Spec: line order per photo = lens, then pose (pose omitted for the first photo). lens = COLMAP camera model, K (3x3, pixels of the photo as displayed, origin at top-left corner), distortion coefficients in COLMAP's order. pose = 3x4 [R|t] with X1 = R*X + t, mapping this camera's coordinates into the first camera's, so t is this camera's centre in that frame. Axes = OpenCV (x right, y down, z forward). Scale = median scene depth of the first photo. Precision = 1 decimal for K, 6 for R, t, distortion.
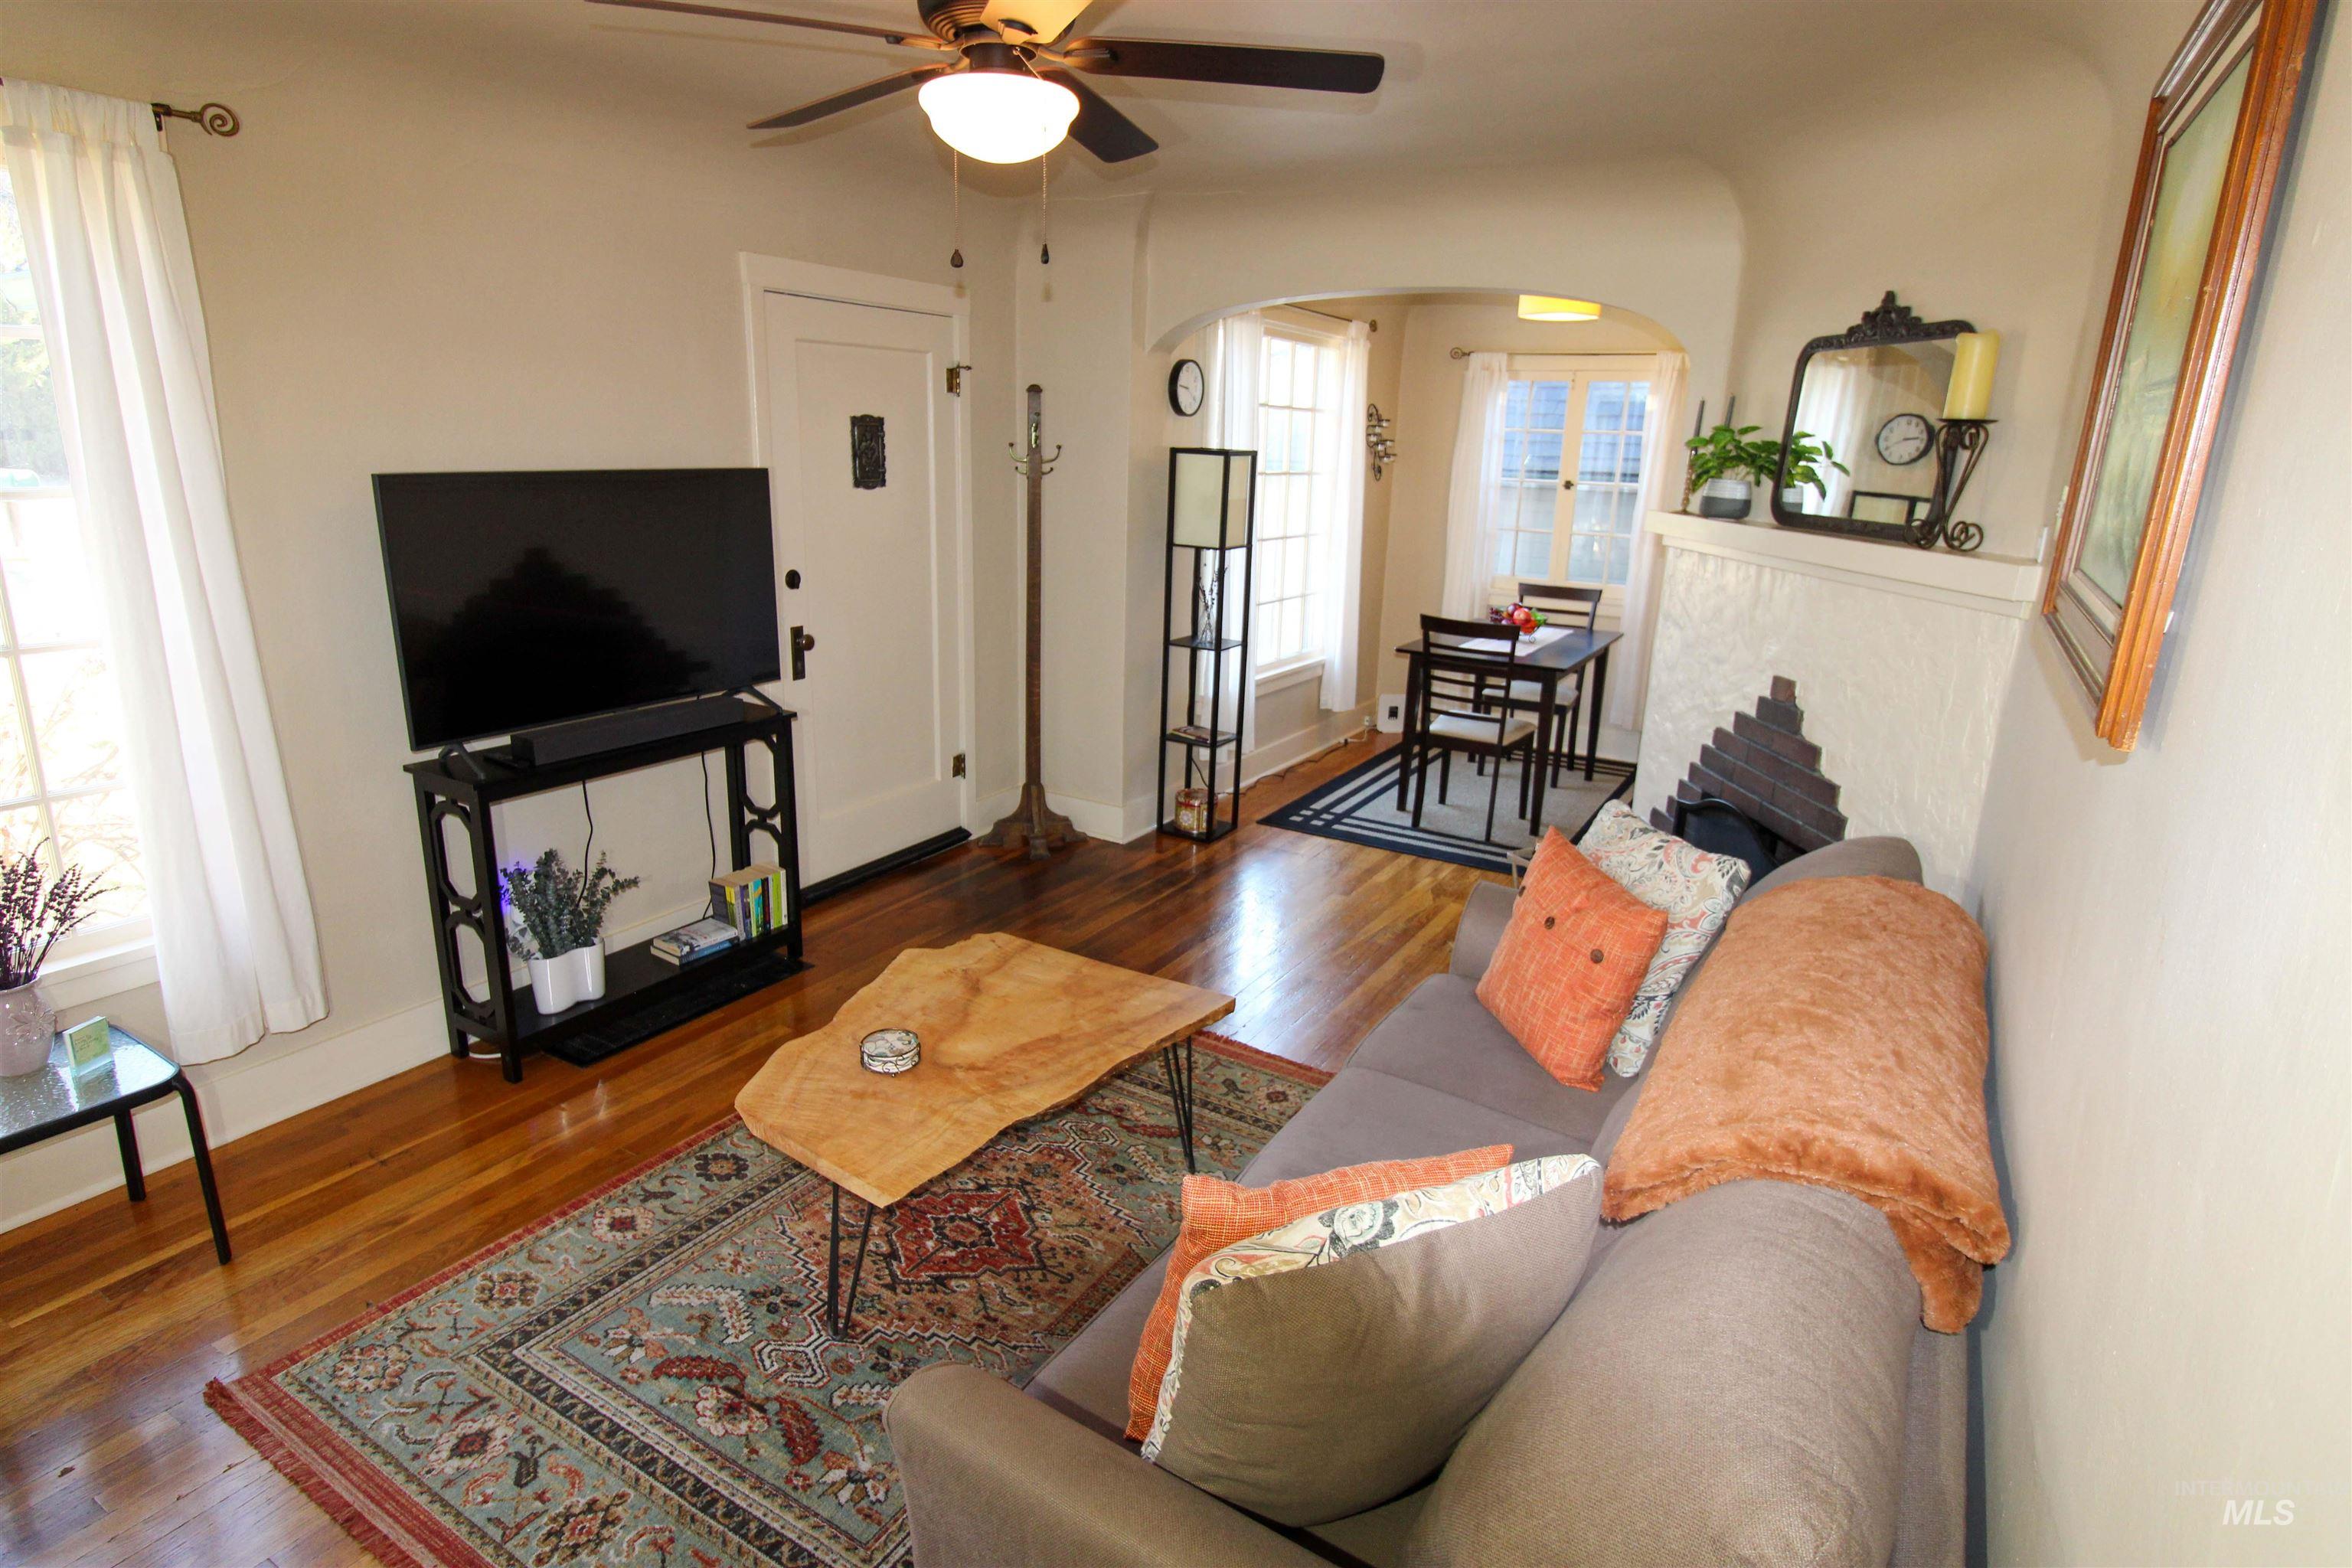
lens RADIAL K [[1250.1, 0, 1171.5], [0, 1250.1, 770.4], [0, 0, 1]] dist [0.004748, -0.012290]
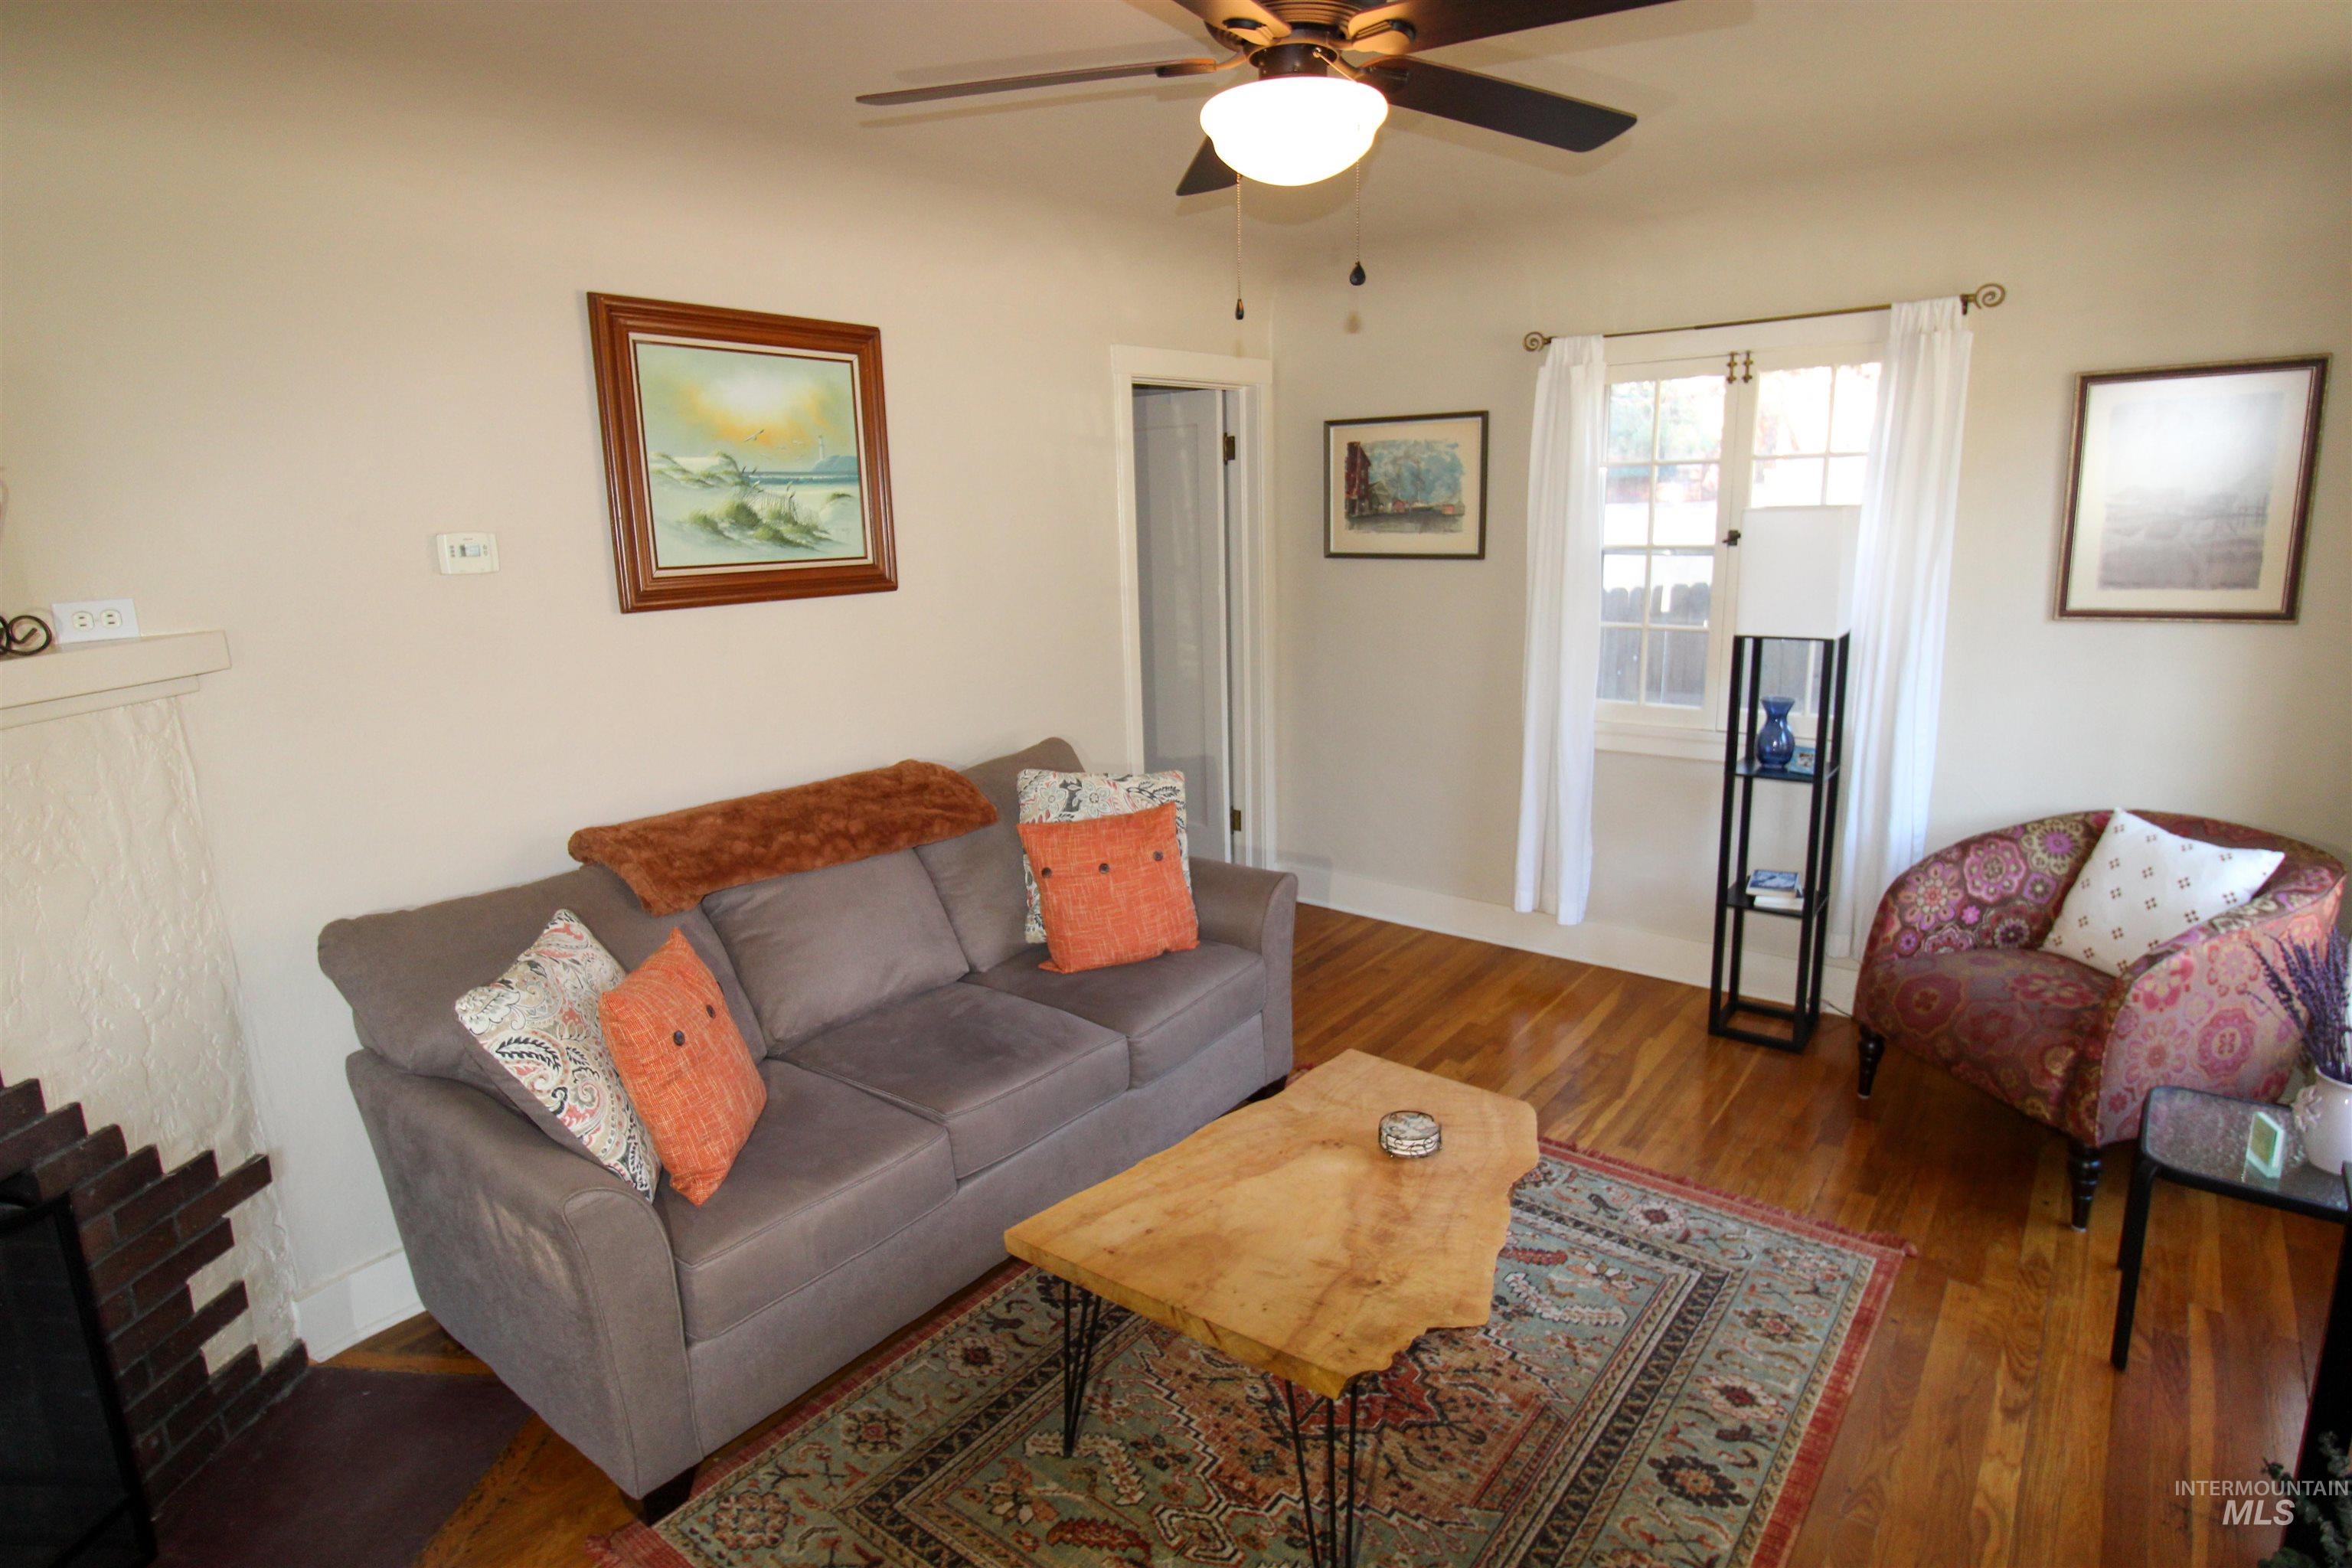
lens RADIAL K [[1250.1, 0, 1171.5], [0, 1250.1, 770.4], [0, 0, 1]] dist [0.004748, -0.012290]
pose [[-0.992606, -0.028315, 0.118031, -0.106680], [0.029475, 0.887078, 0.460678, -0.337243], [-0.117746, 0.460751, -0.879684, 1.247119]]
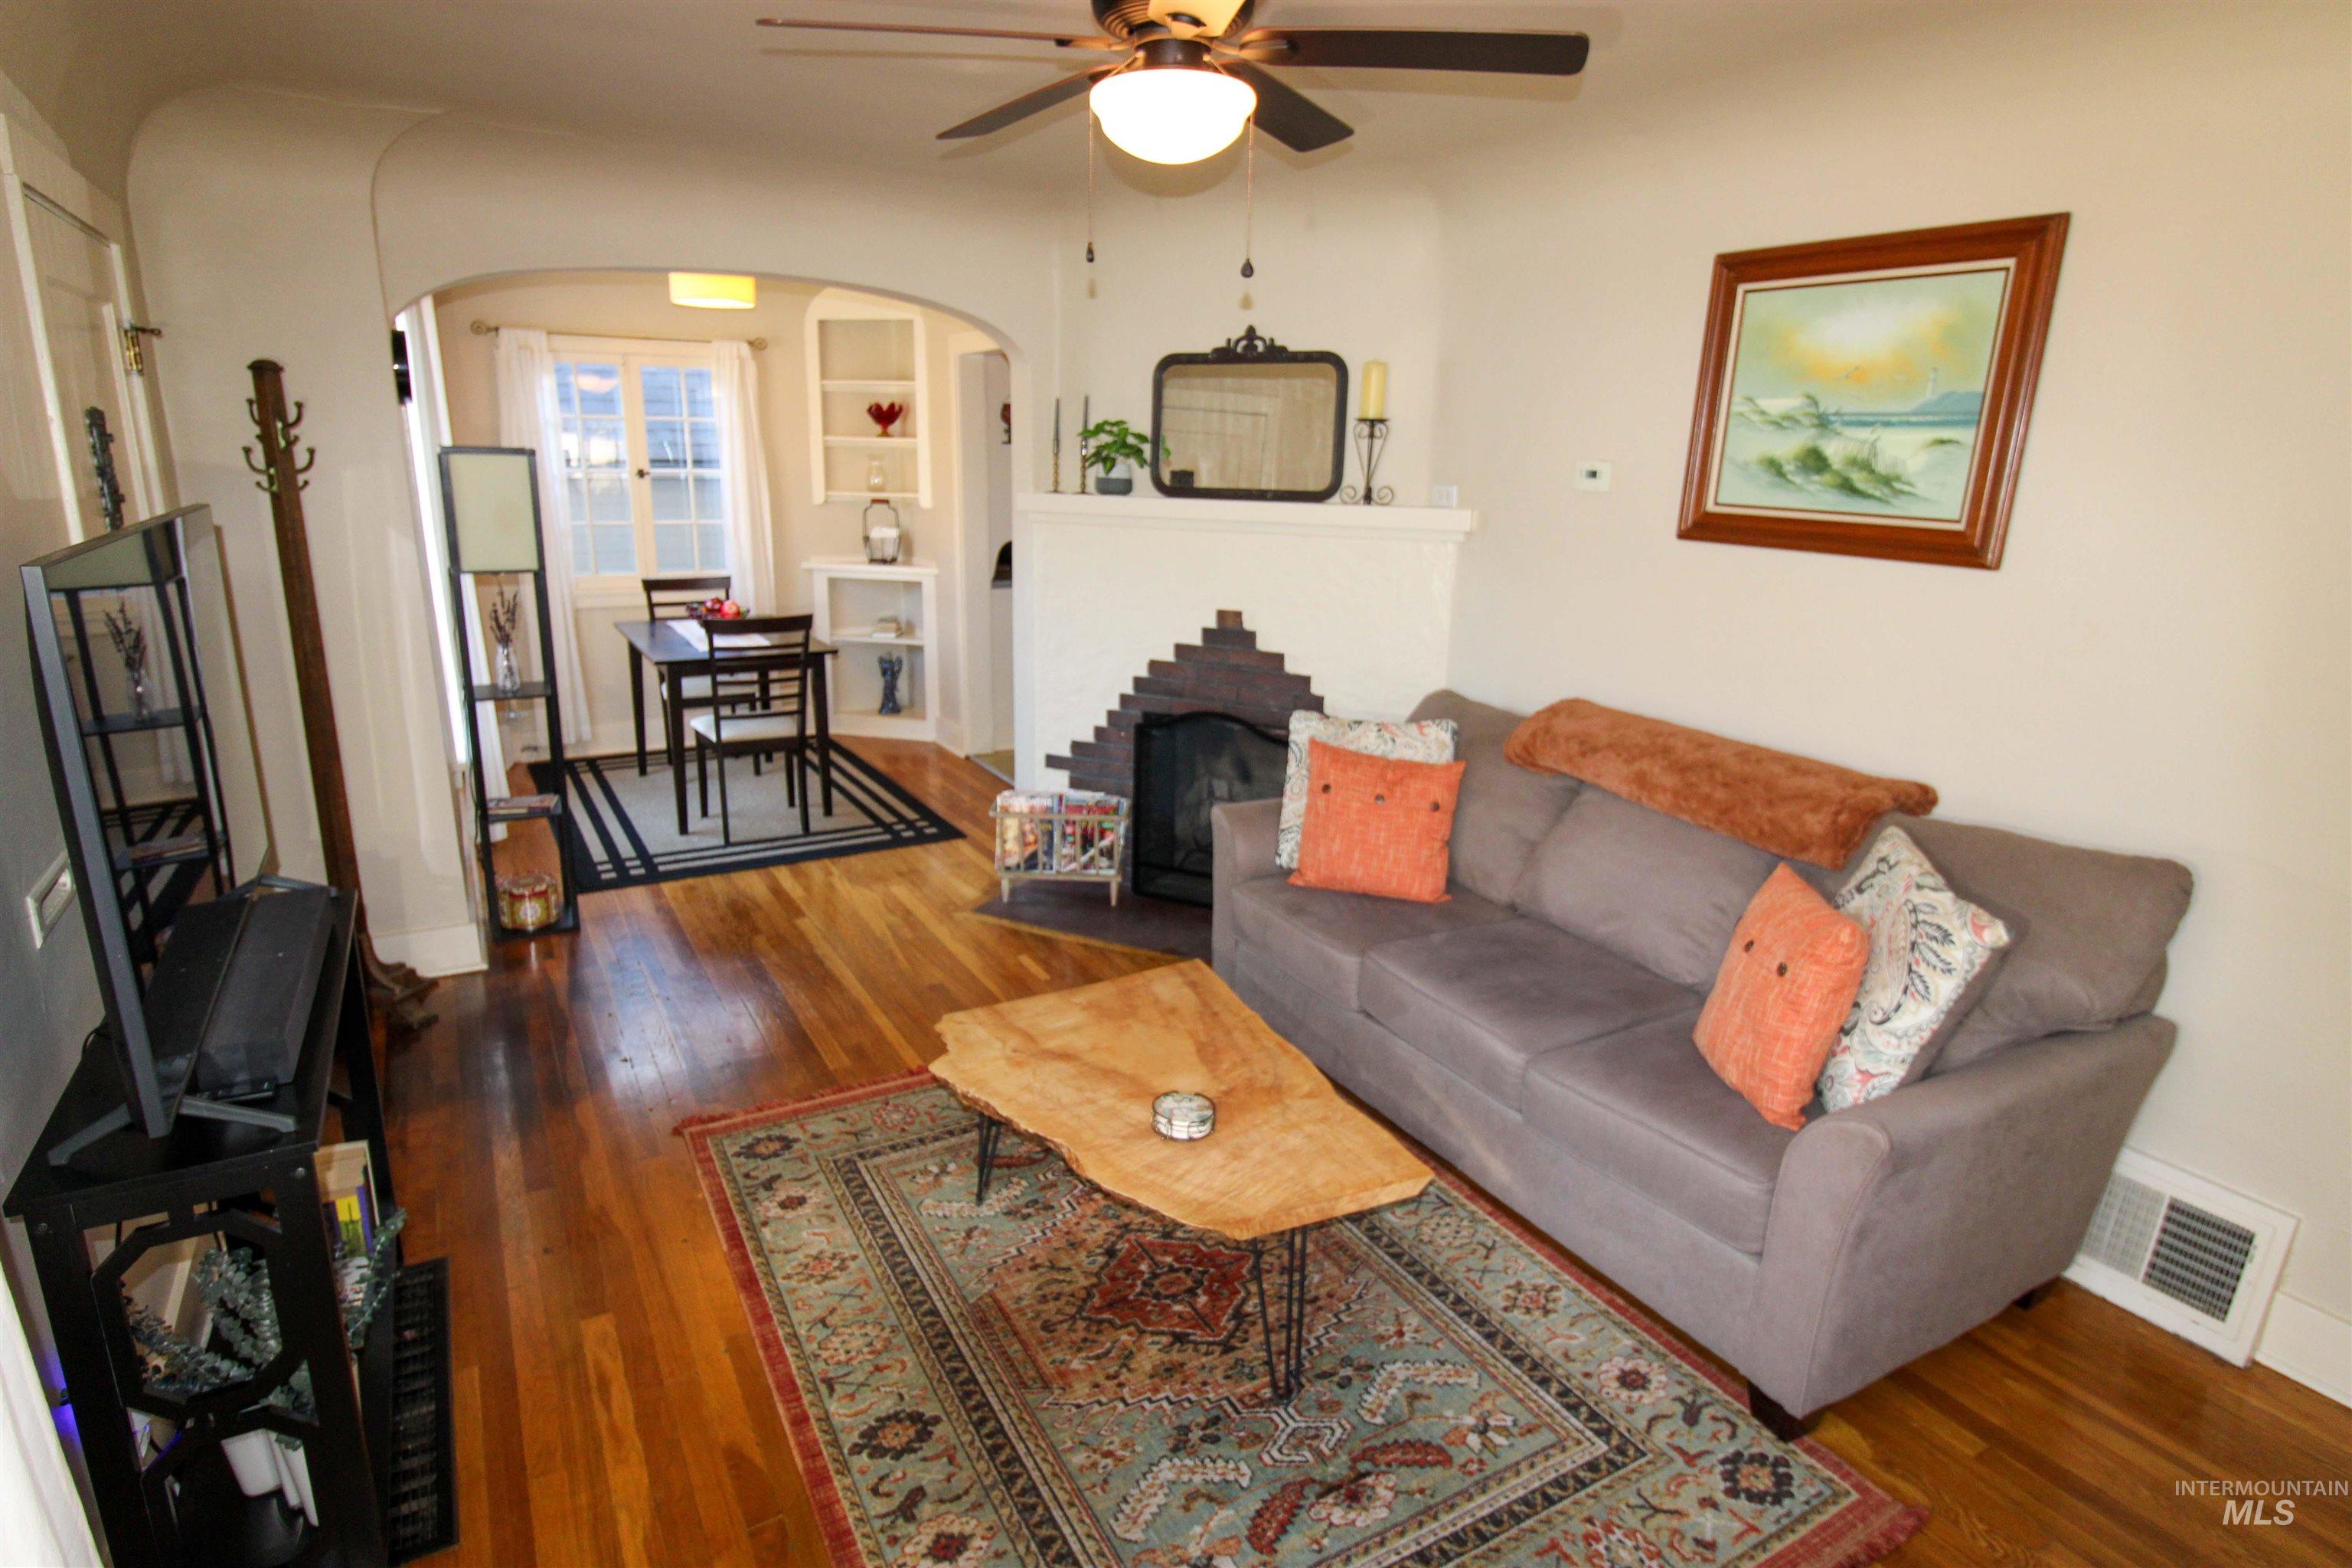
lens RADIAL K [[1250.1, 0, 1171.5], [0, 1250.1, 770.4], [0, 0, 1]] dist [0.004748, -0.012290]
pose [[0.484205, -0.242378, 0.840713, -0.678028], [0.225576, 0.962964, 0.147704, -0.114798], [-0.845376, 0.118126, 0.520947, 0.356542]]
